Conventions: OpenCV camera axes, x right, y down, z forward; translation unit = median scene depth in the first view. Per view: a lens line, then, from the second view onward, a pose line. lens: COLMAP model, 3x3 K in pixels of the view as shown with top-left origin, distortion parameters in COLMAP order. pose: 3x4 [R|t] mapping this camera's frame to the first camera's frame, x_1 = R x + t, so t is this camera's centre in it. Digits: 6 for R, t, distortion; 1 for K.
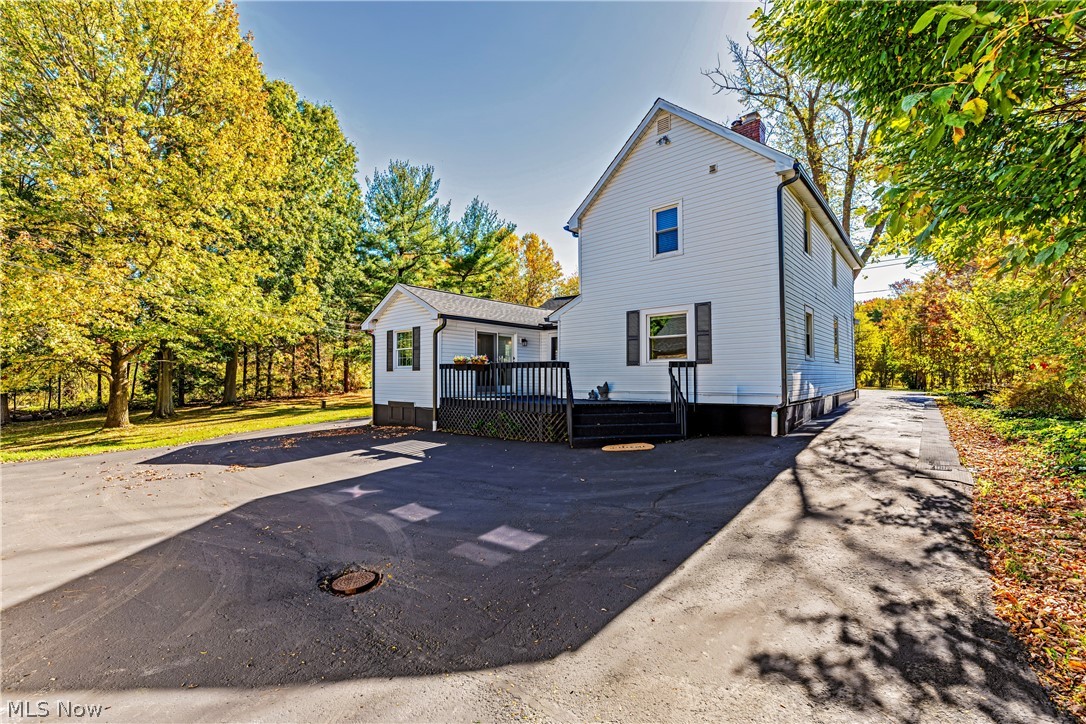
lens RADIAL K [[445.9, 0, 543.0], [0, 445.9, 362.0], [0, 0, 1]] dist [0.002174, 0.000255]
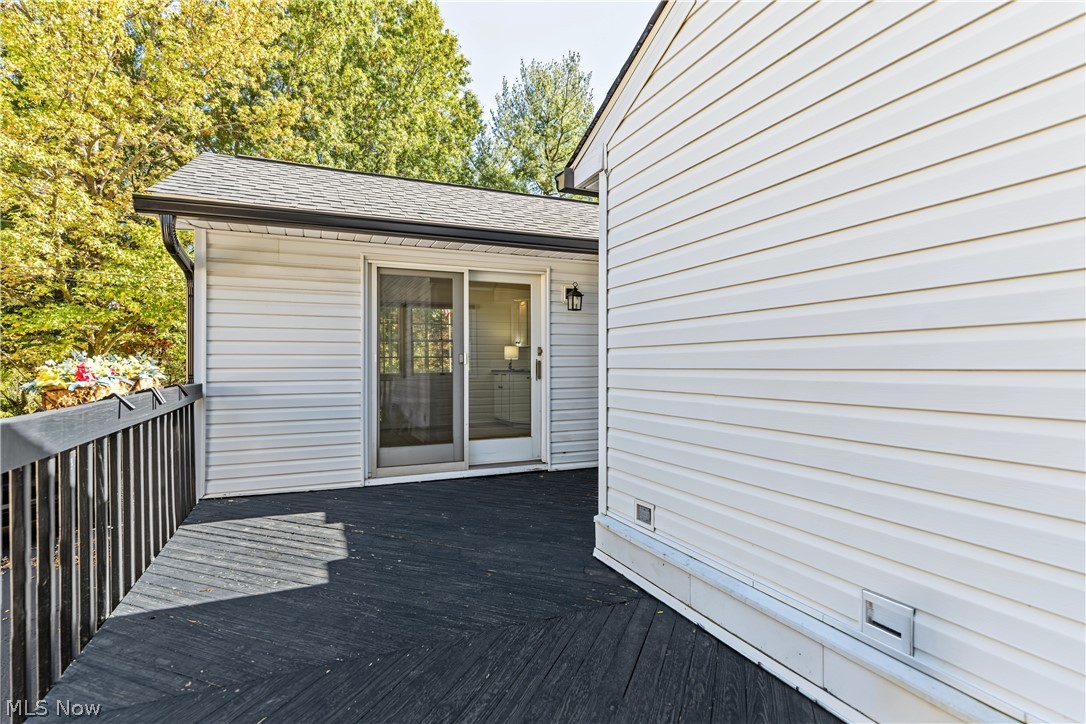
lens RADIAL K [[519.2, 0, 543.0], [0, 519.2, 362.0], [0, 0, 1]] dist [0.073387, 0.000019]
pose [[0.908555, -0.004012, -0.417746, 0.318904], [0.019700, 0.999253, 0.033248, -0.036538], [0.417300, -0.038437, 0.907956, 2.135286]]
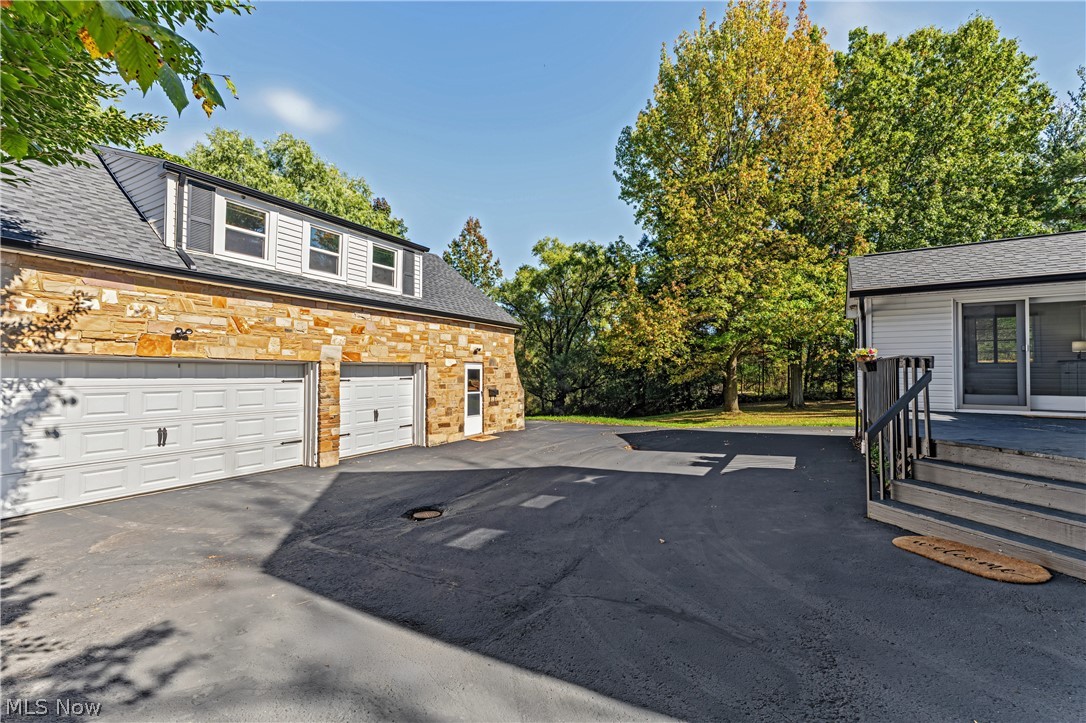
lens RADIAL K [[445.9, 0, 543.0], [0, 445.9, 361.5], [0, 0, 1]] dist [0.002174, 0.000255]
pose [[0.158363, -0.022346, -0.987128, 1.050984], [0.037186, 0.999170, -0.016653, 0.000223], [0.986681, -0.034071, 0.159062, 1.046913]]
